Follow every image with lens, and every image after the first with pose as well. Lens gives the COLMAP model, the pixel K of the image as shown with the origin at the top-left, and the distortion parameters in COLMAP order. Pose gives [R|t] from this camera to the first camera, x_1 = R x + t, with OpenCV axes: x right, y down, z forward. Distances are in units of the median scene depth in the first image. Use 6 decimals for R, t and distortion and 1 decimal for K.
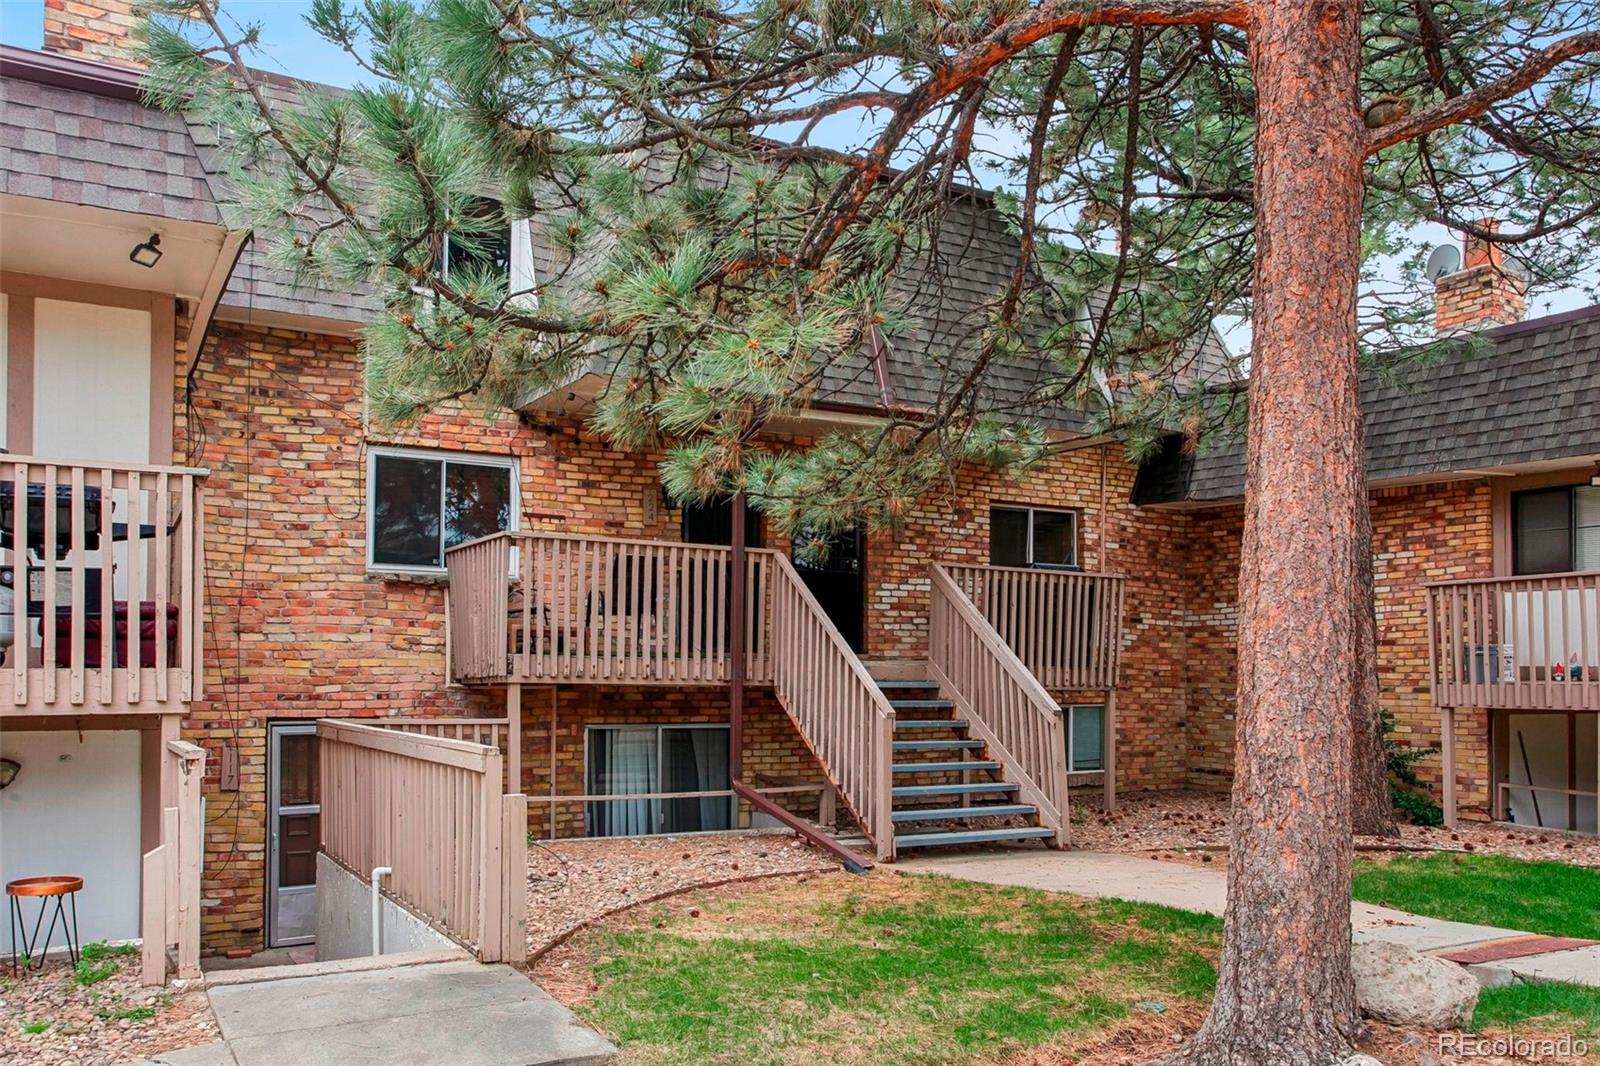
lens RADIAL K [[1295.5, 0, 800.0], [0, 1295.5, 533.0], [0, 0, 1]] dist [0.000470, 0.000079]
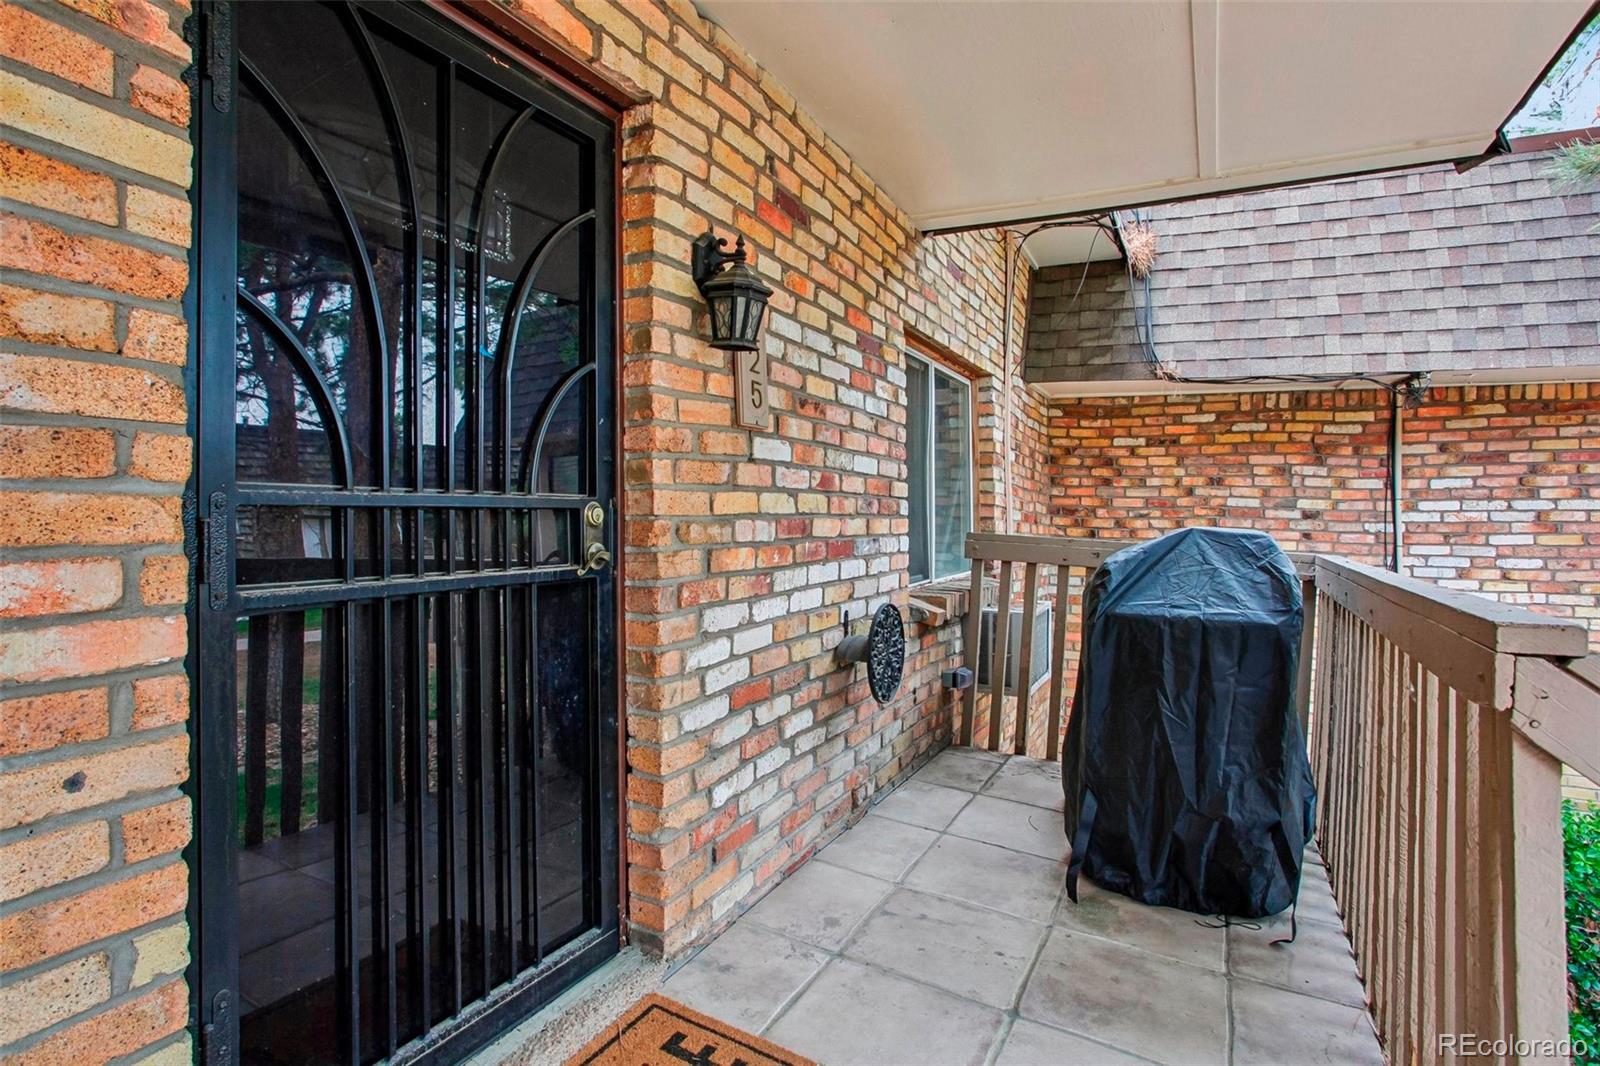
lens RADIAL K [[813.8, 0, 800.0], [0, 813.8, 533.0], [0, 0, 1]] dist [-0.053863, 0.000516]
pose [[0.856956, -0.013228, 0.515220, 0.005000], [-0.053799, 0.991913, 0.114950, 0.008375], [-0.512574, -0.126226, 0.849314, 0.863132]]
